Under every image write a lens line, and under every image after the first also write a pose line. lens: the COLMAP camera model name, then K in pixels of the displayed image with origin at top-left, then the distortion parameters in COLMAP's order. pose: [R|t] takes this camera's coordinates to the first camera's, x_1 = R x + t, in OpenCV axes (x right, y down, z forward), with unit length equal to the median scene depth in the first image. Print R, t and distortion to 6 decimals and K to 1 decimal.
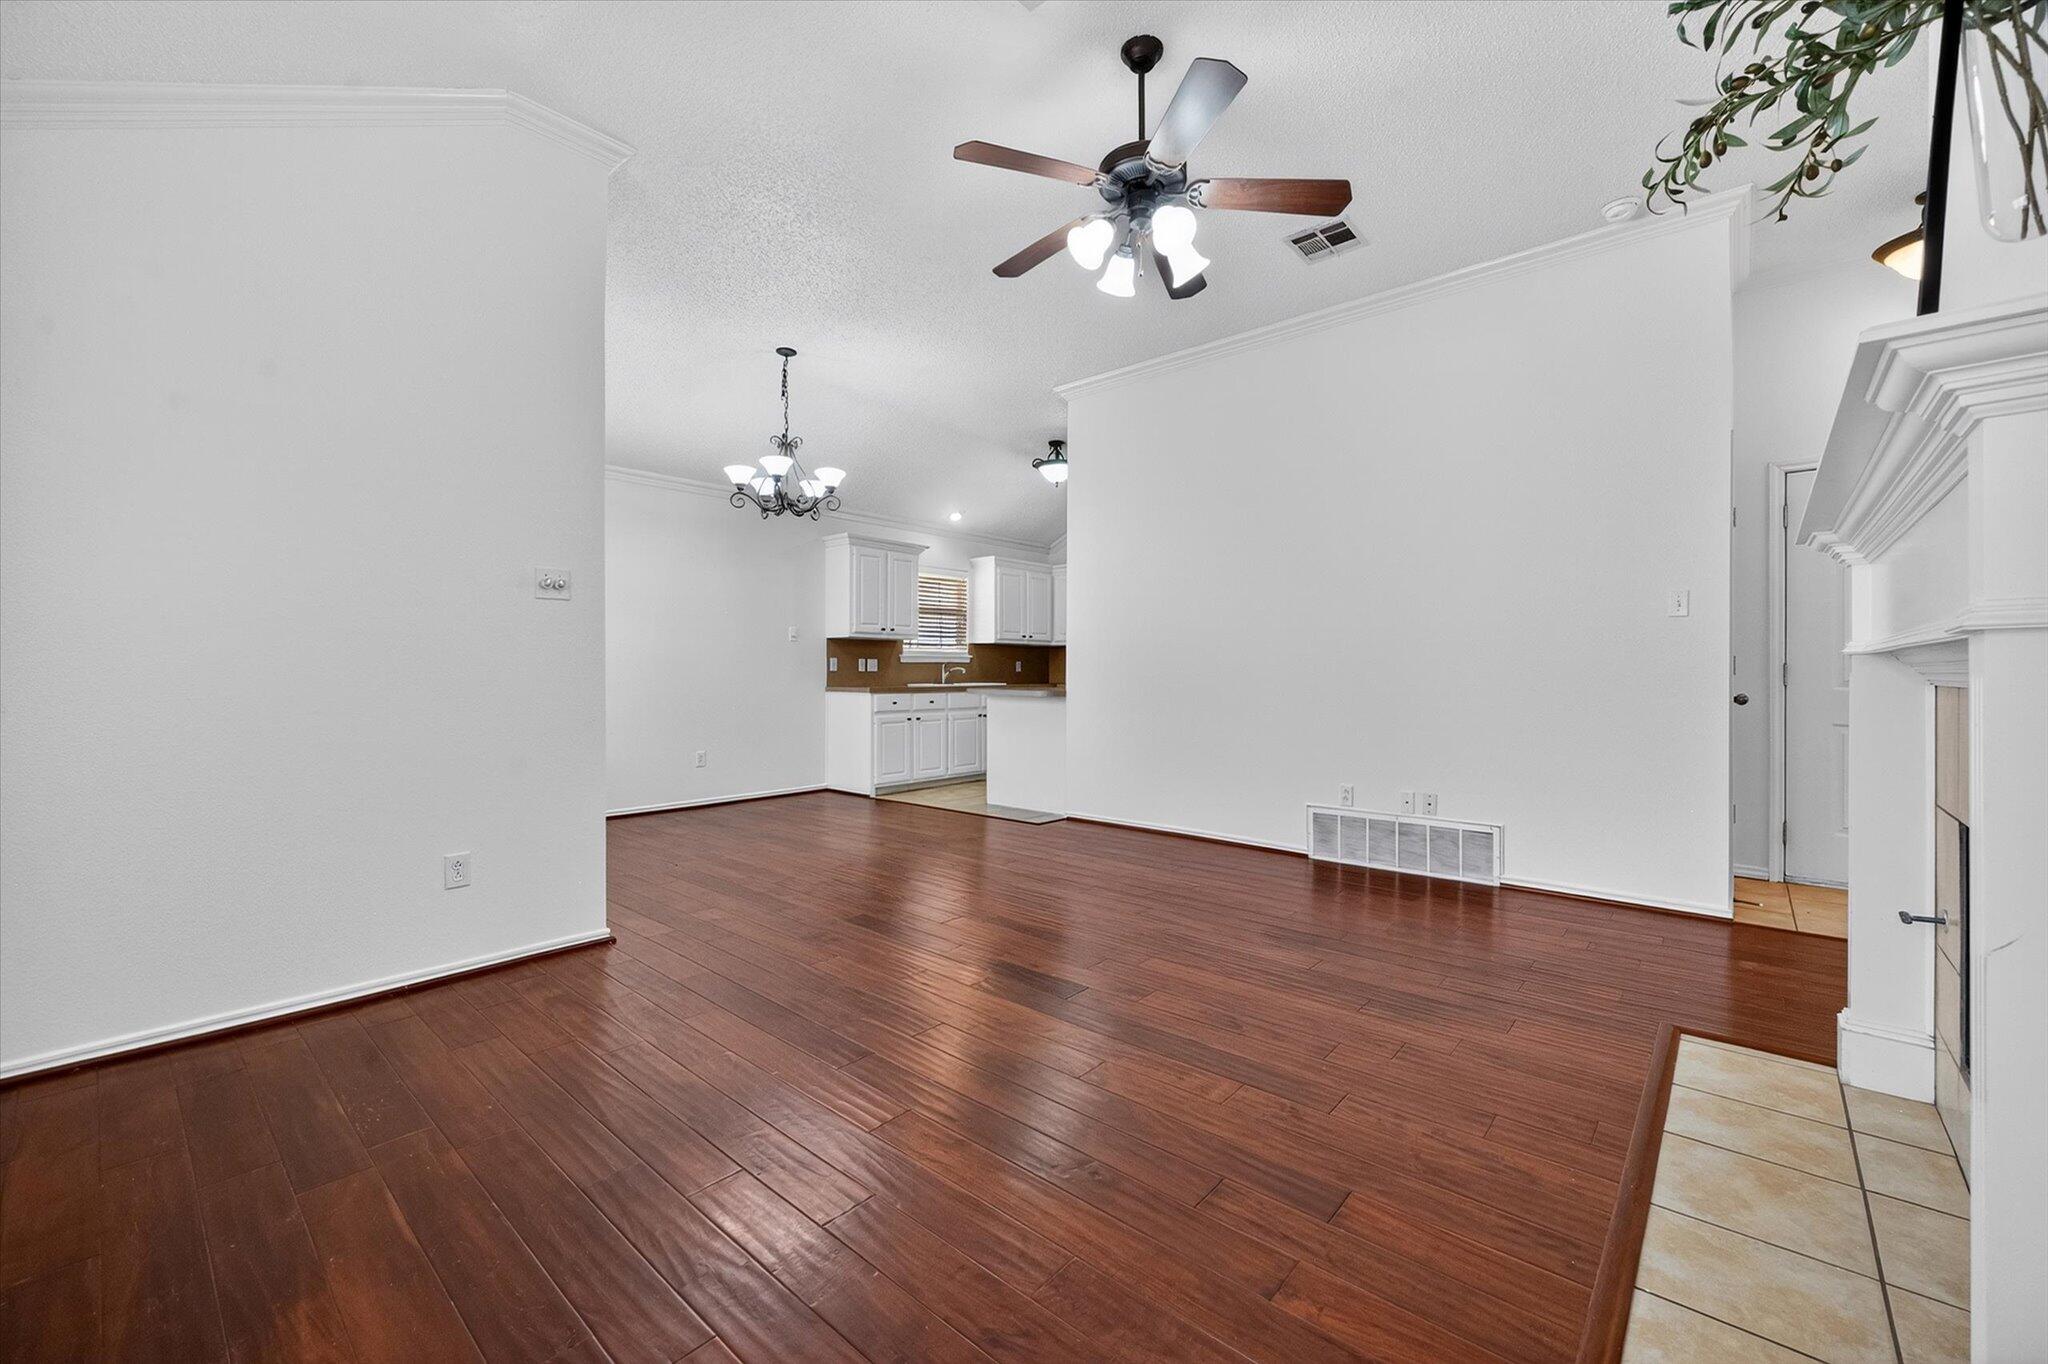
lens RADIAL K [[820.9, 0, 1026.1], [0, 820.9, 677.3], [0, 0, 1]] dist [-0.001186, -0.000079]
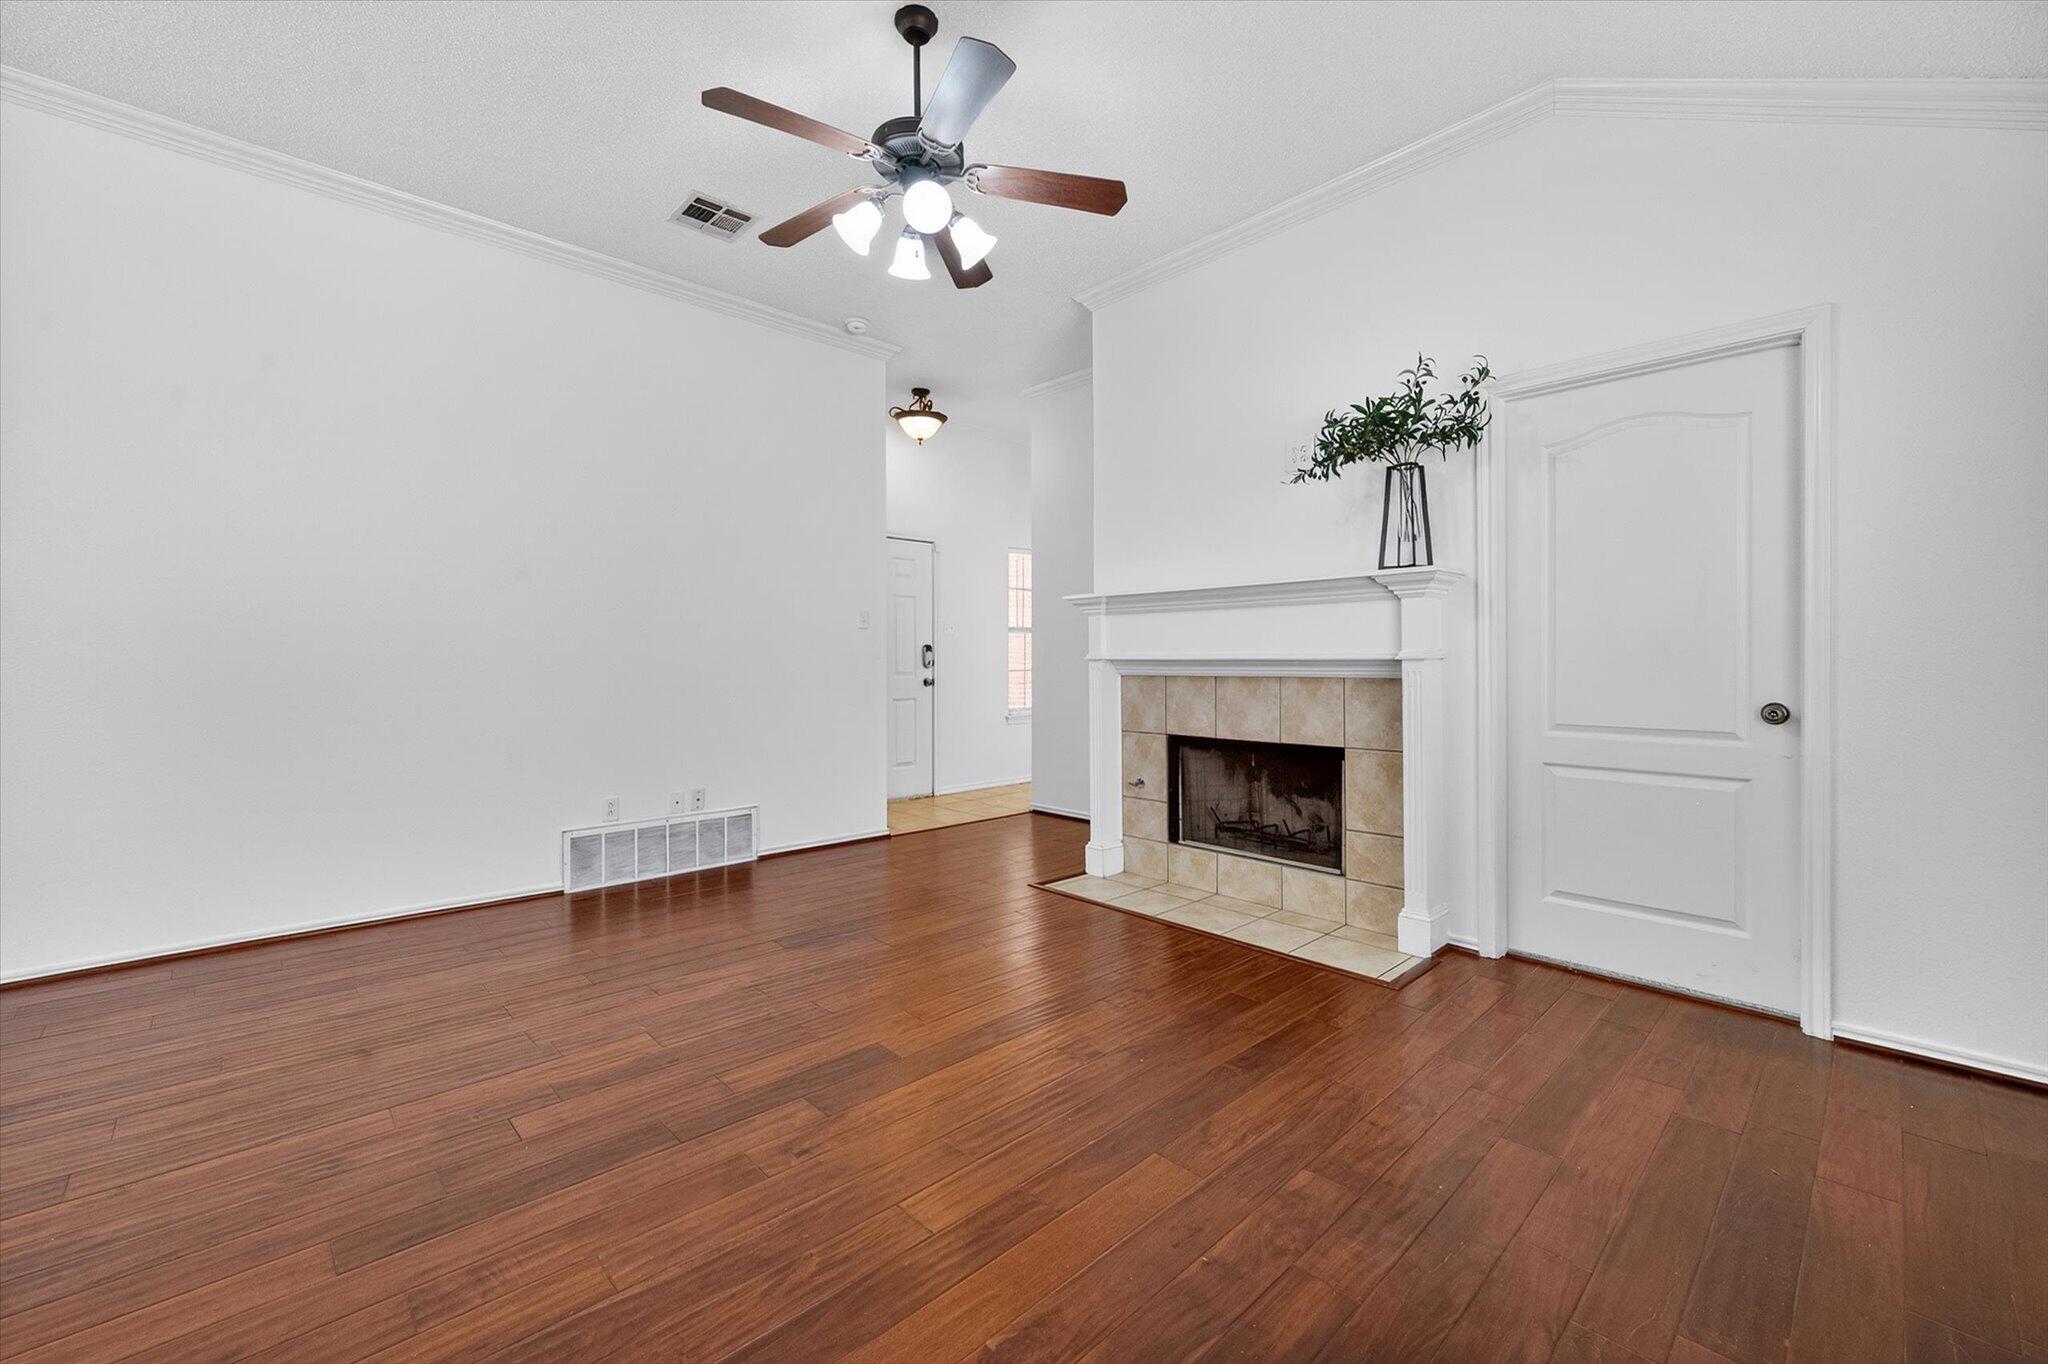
lens RADIAL K [[833.9, 0, 1033.0], [0, 833.9, 657.9], [0, 0, 1]] dist [-0.000957, -0.000106]
pose [[0.088181, 0.004228, 0.996095, -0.335720], [0.011089, 0.999925, -0.005226, -0.007451], [-0.996043, 0.011506, 0.088128, 0.327507]]
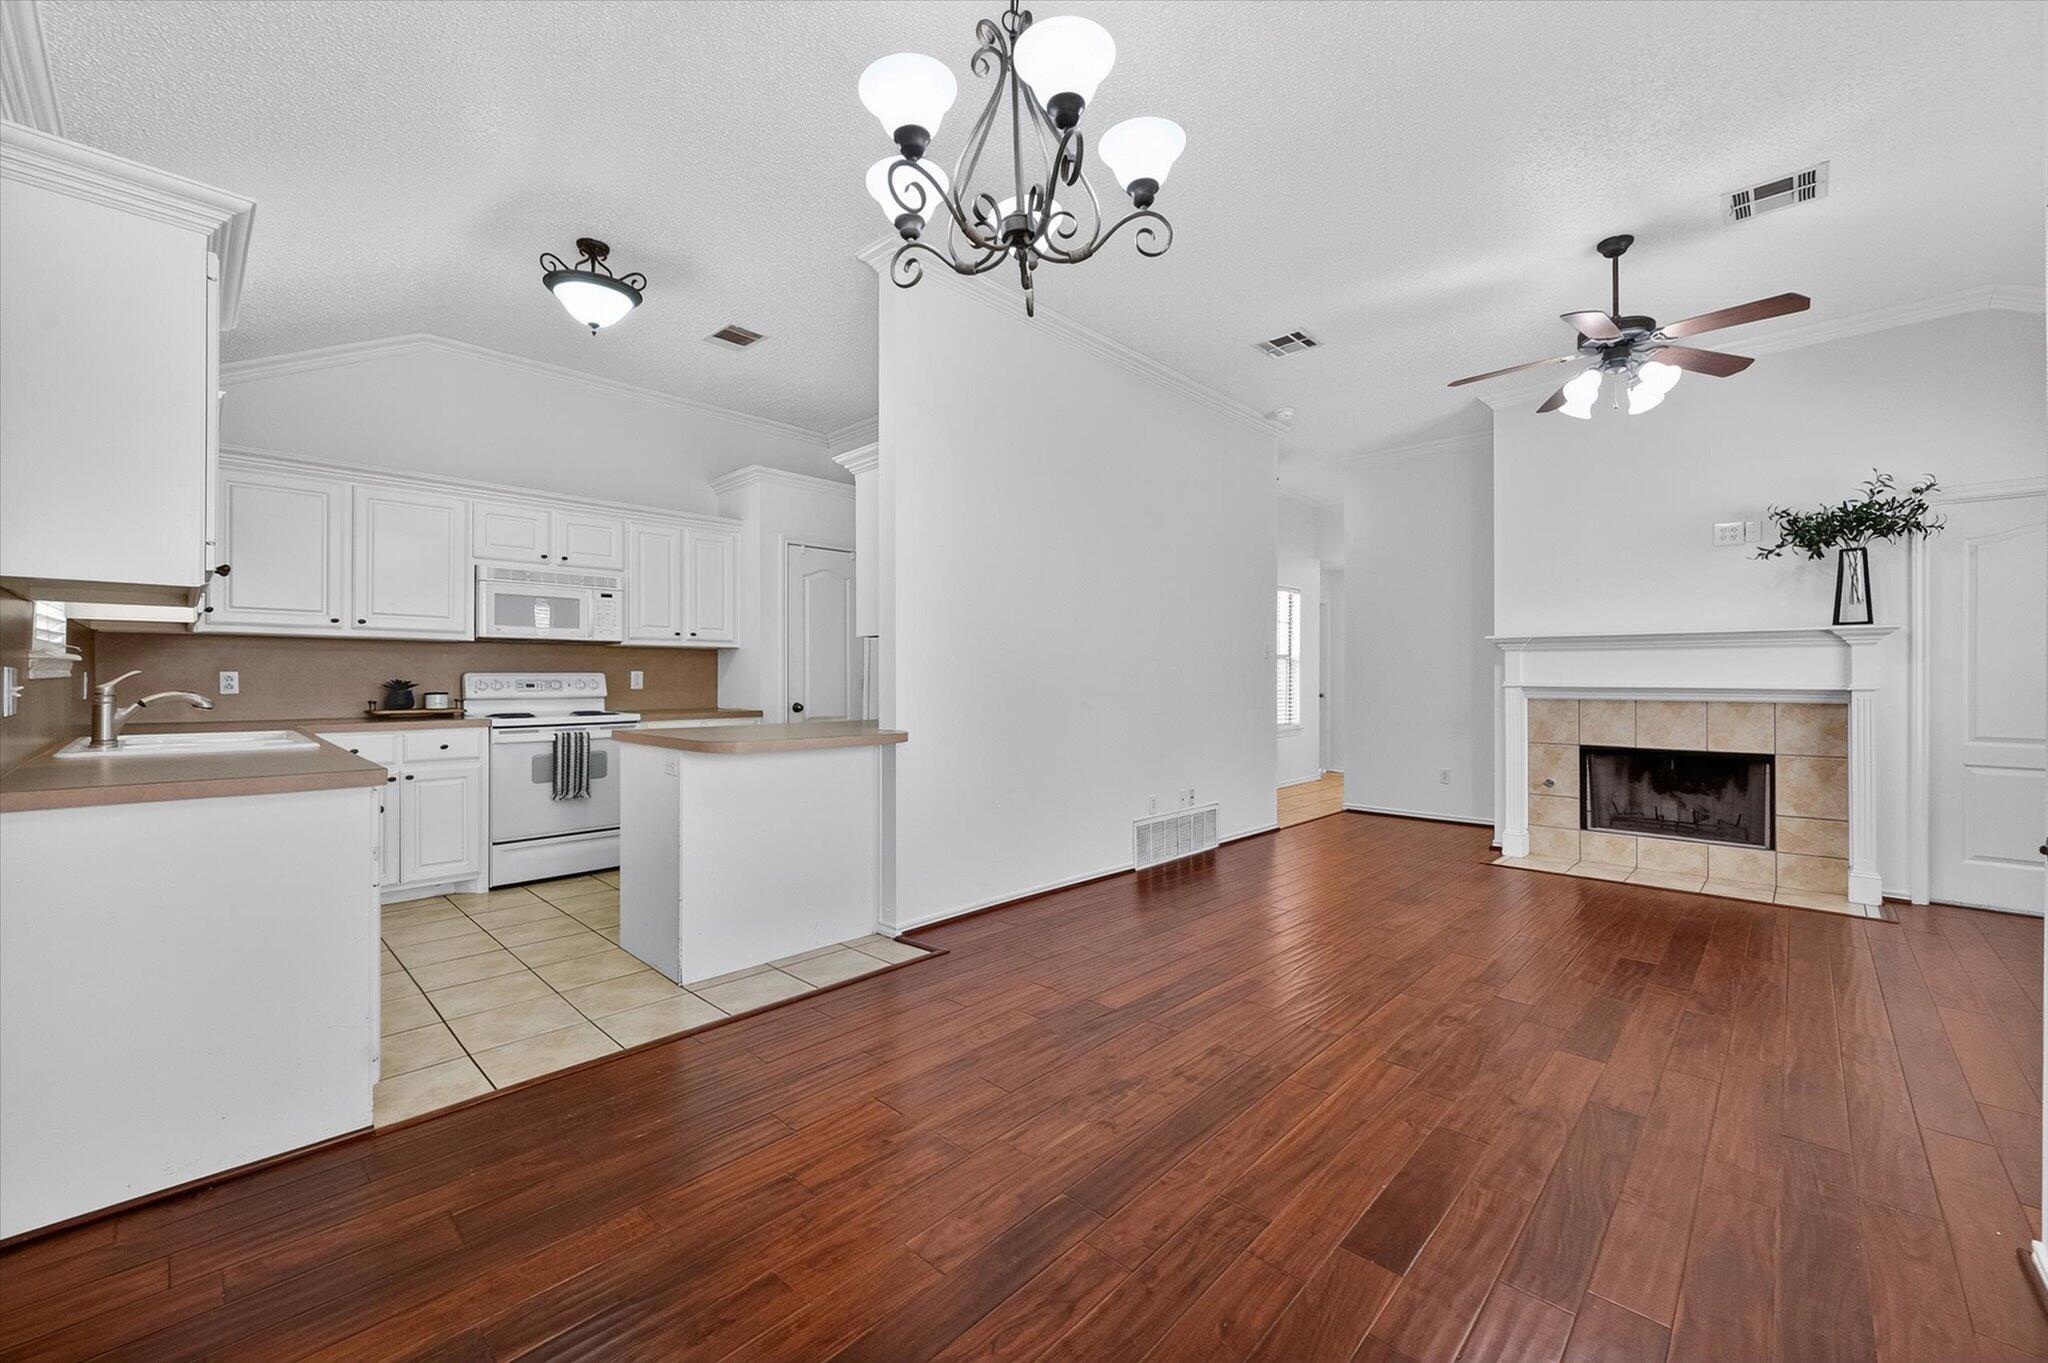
lens RADIAL K [[810.1, 0, 1033.7], [0, 810.1, 677.2], [0, 0, 1]] dist [-0.002653, -0.000252]
pose [[0.037466, 0.001076, 0.999297, -0.507961], [0.005185, 0.999986, -0.001271, -0.019757], [-0.999284, 0.005229, 0.037460, 0.796086]]
